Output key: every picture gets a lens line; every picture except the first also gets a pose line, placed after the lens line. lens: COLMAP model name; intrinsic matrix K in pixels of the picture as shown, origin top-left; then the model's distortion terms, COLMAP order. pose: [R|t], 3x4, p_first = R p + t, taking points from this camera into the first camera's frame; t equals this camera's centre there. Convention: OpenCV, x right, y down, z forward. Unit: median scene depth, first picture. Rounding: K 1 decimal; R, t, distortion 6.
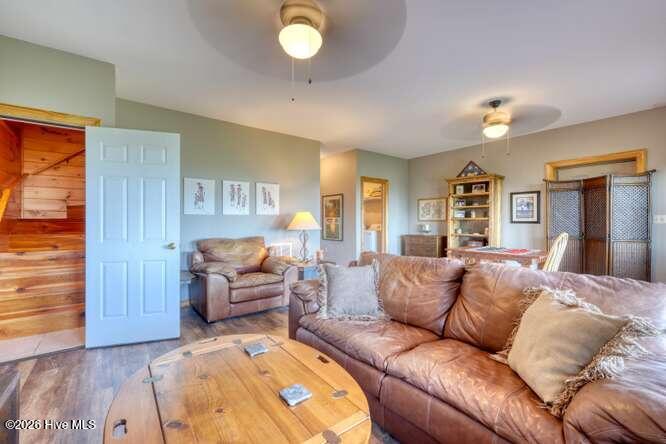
lens RADIAL K [[284.8, 0, 333.0], [0, 284.8, 222.0], [0, 0, 1]] dist [0.012963, 0.000279]
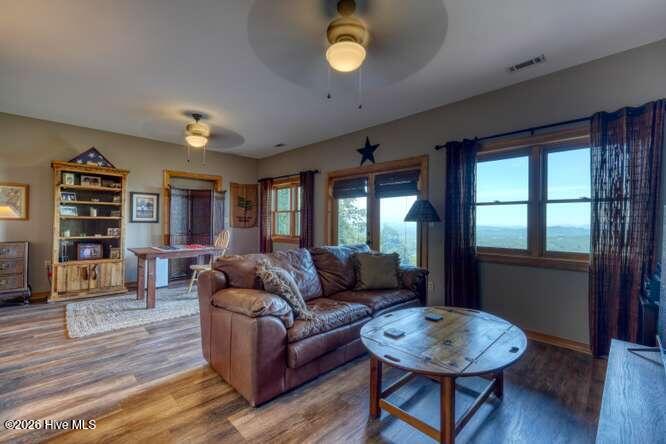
lens RADIAL K [[284.8, 0, 333.0], [0, 284.8, 222.0], [0, 0, 1]] dist [0.012963, 0.000279]
pose [[-0.119409, -0.002836, 0.992841, -0.446899], [-0.002906, 0.999993, 0.002507, -0.002850], [-0.992841, -0.002586, -0.119417, 0.441805]]
